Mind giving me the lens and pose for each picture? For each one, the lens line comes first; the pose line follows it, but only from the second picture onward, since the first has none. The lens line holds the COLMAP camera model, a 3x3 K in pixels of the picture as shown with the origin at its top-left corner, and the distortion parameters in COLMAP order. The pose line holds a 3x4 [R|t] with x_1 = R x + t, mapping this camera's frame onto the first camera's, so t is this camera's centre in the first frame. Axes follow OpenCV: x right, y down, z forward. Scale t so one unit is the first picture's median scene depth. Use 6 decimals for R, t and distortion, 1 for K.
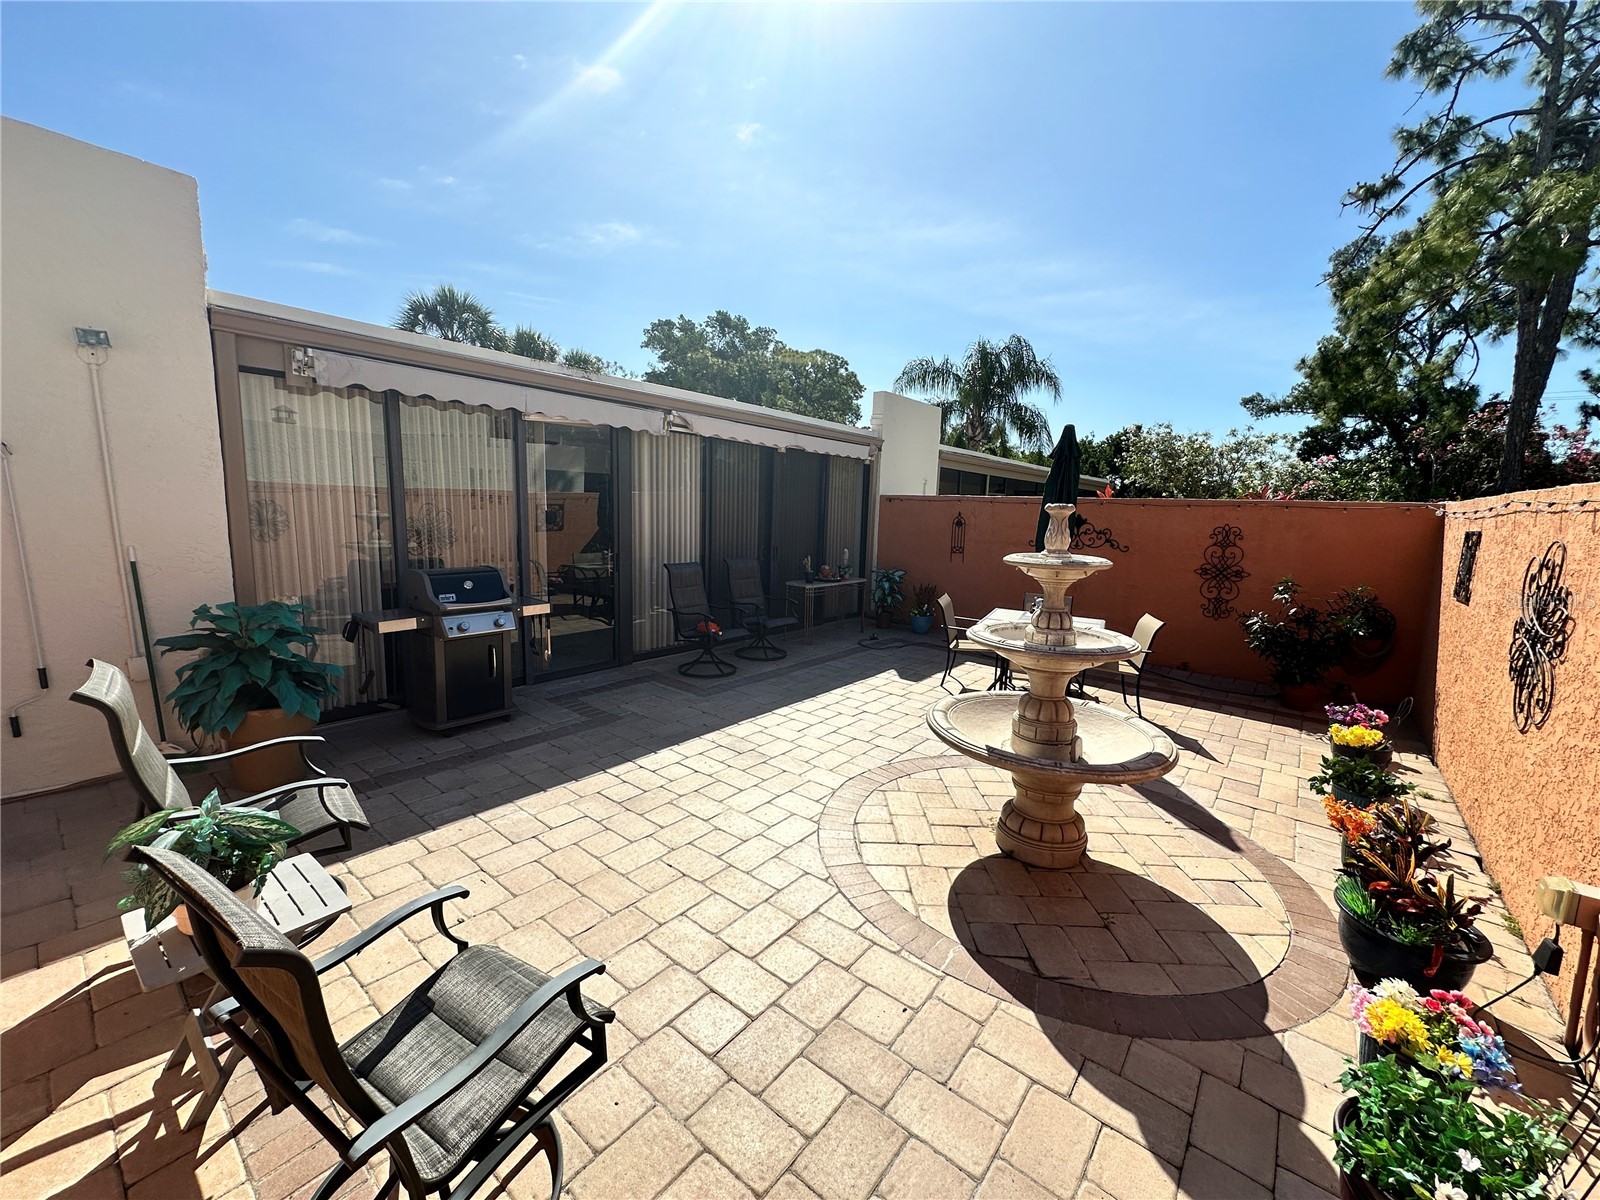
lens RADIAL K [[638.7, 0, 797.0], [0, 638.7, 600.5], [0, 0, 1]] dist [-0.001944, 0.000820]
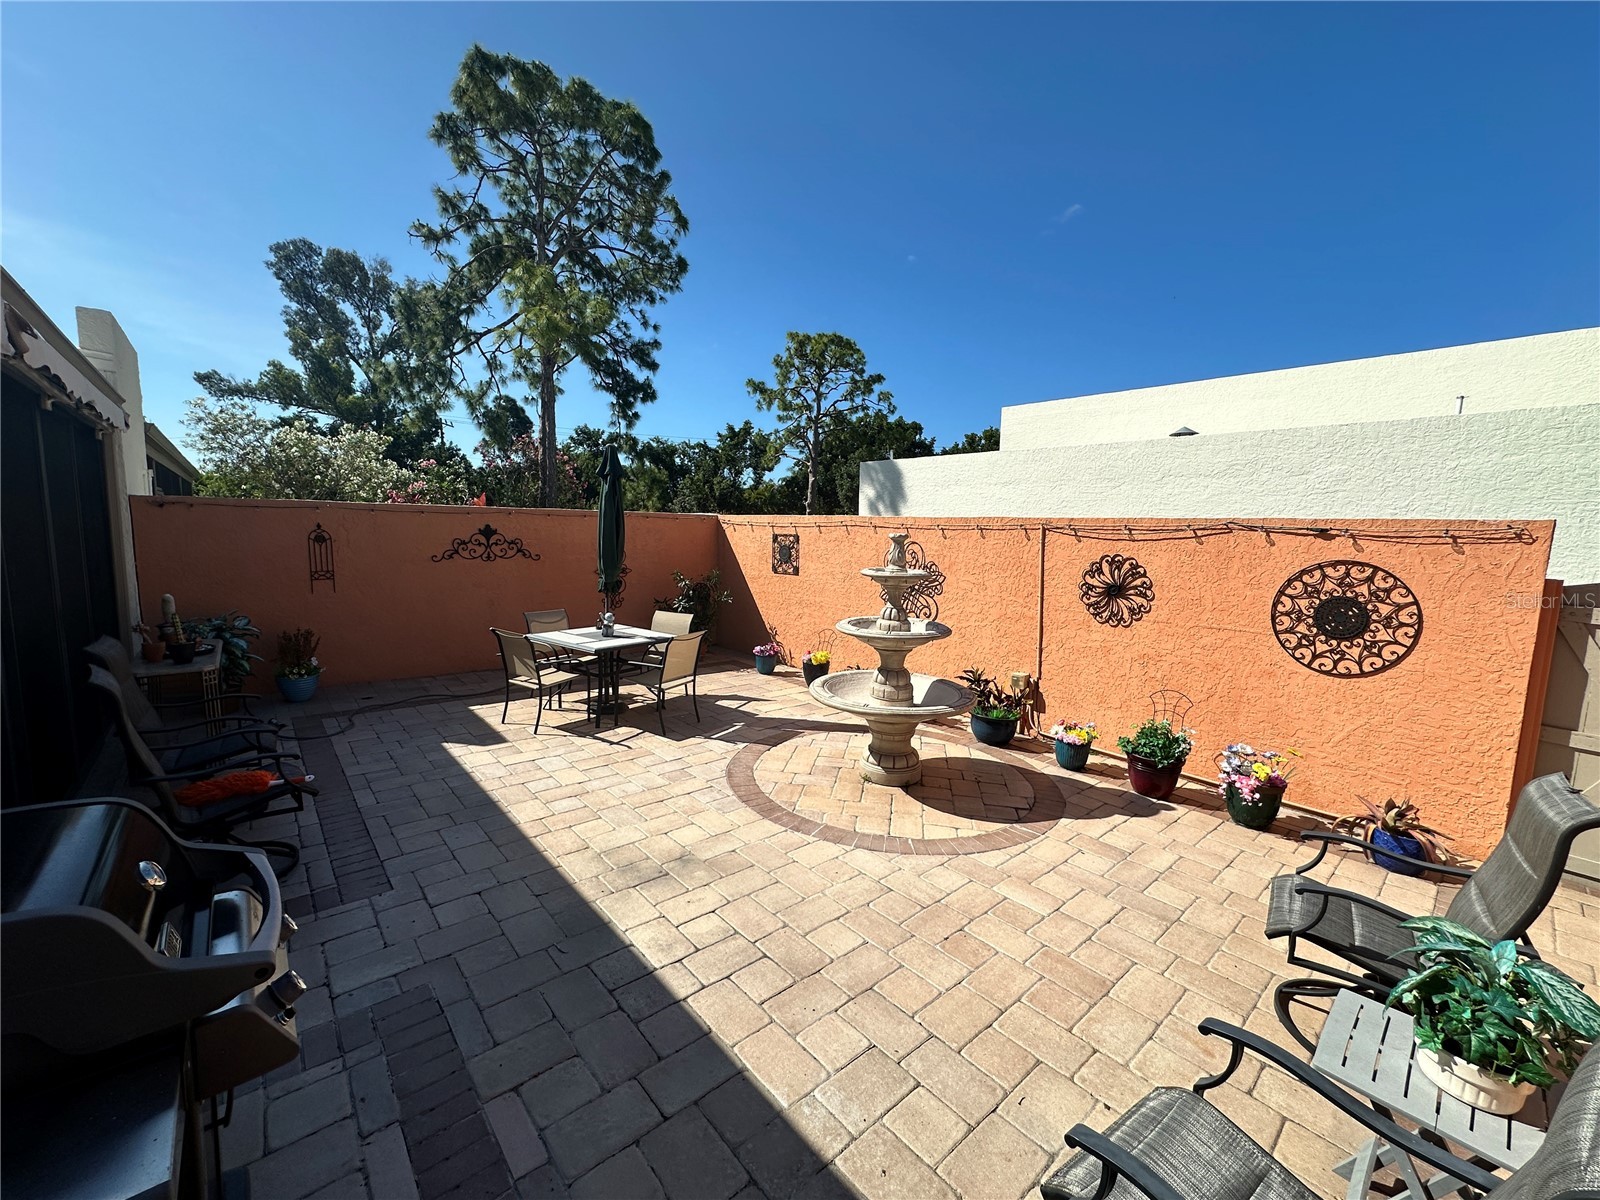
lens RADIAL K [[638.7, 0, 804.1], [0, 638.7, 598.4], [0, 0, 1]] dist [-0.001944, 0.000820]
pose [[0.169136, -0.139289, 0.975701, -0.658305], [0.125383, 0.984961, 0.118876, -0.127982], [-0.977585, 0.102230, 0.184057, 0.603410]]
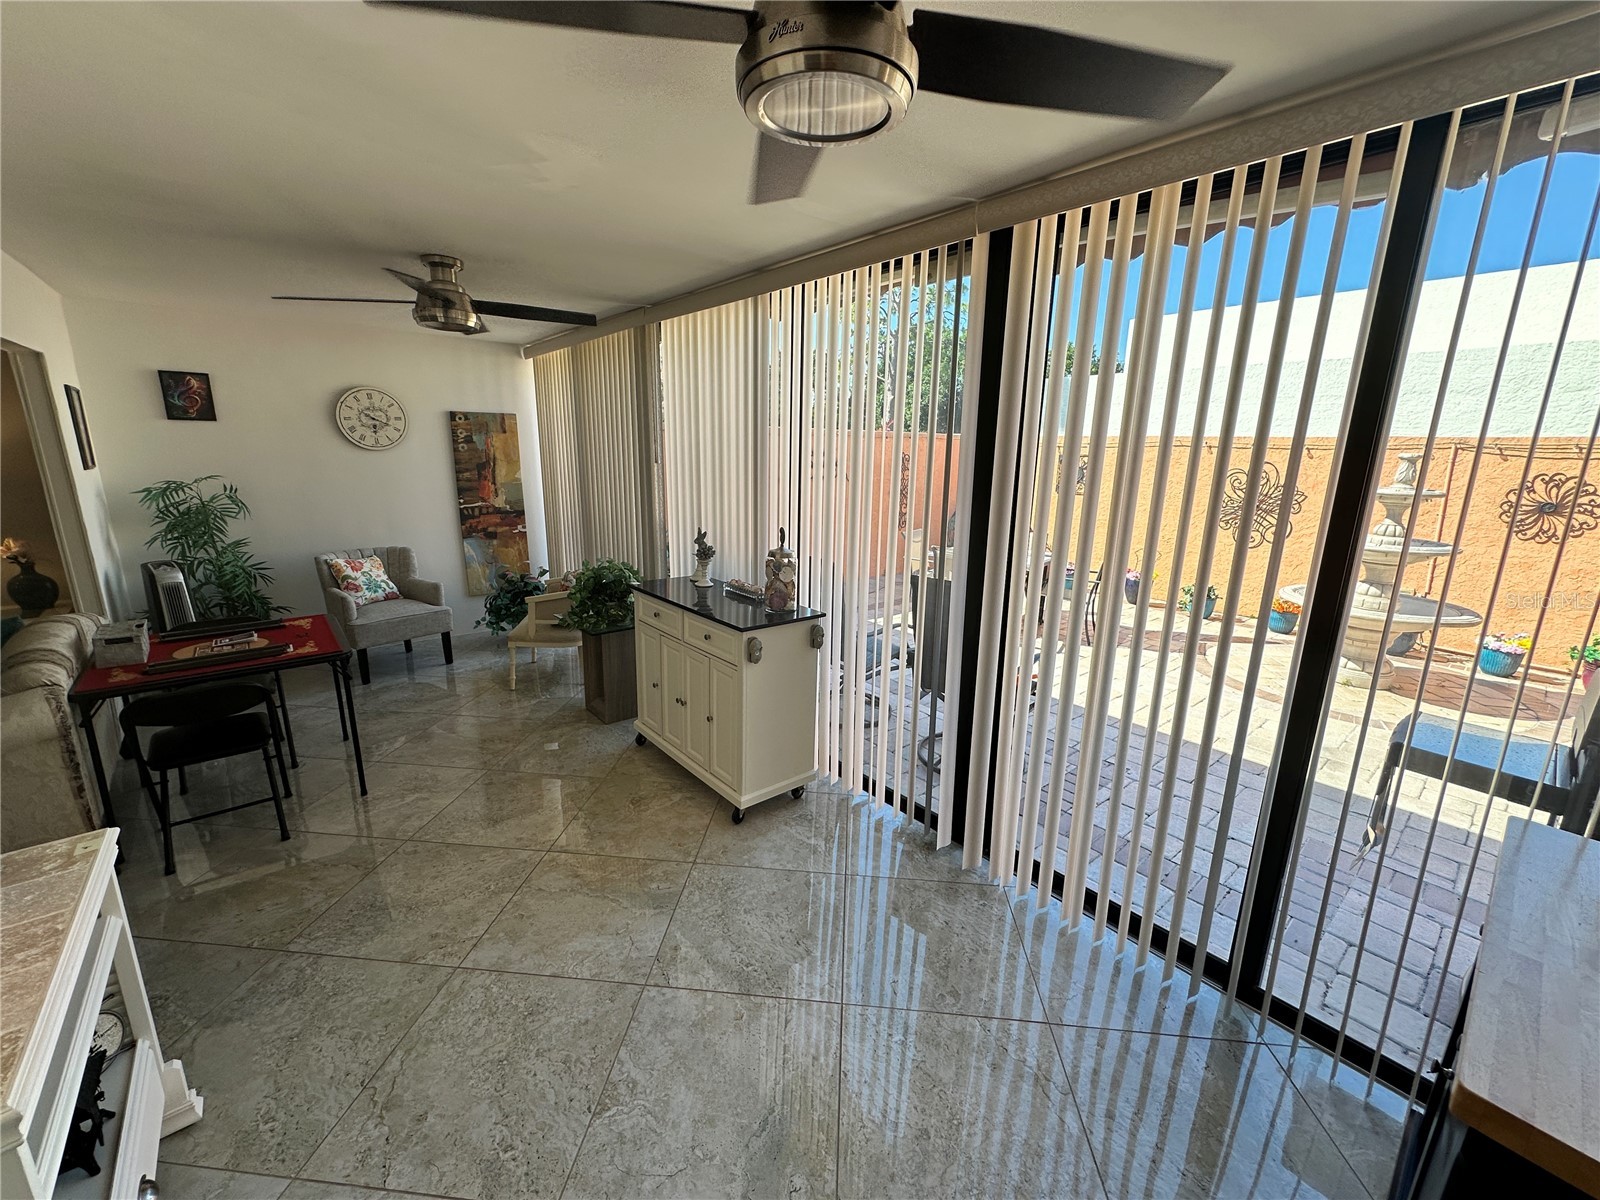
lens RADIAL K [[638.7, 0, 796.4], [0, 638.7, 601.6], [0, 0, 1]] dist [-0.001944, 0.000820]
pose [[0.198527, -0.259528, 0.945110, -0.874753], [0.129735, 0.962777, 0.237128, -0.224774], [-0.971471, 0.075537, 0.224807, 1.318408]]
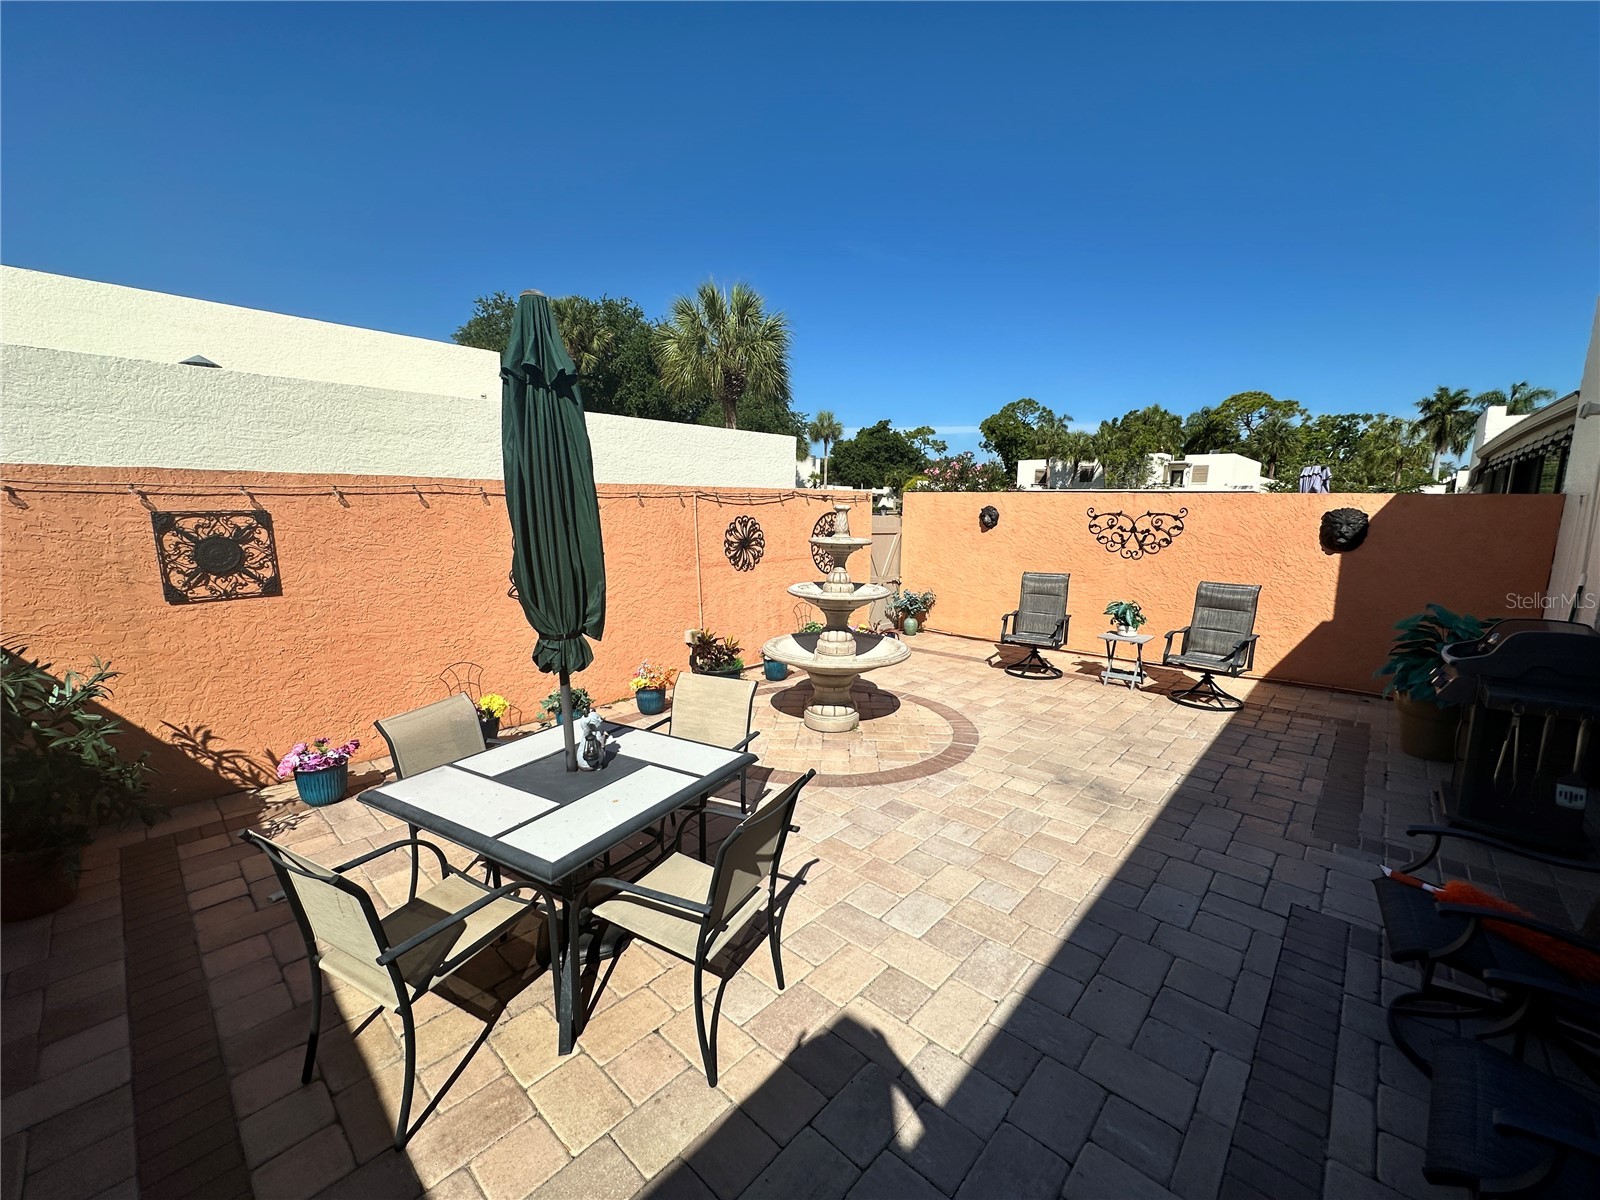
lens RADIAL K [[638.7, 0, 793.9], [0, 638.7, 596.9], [0, 0, 1]] dist [-0.001944, 0.000820]
pose [[-0.996540, -0.053791, 0.063367, 0.264644], [-0.033041, 0.955901, 0.291826, -0.246278], [-0.076271, 0.288723, -0.954370, 1.636119]]
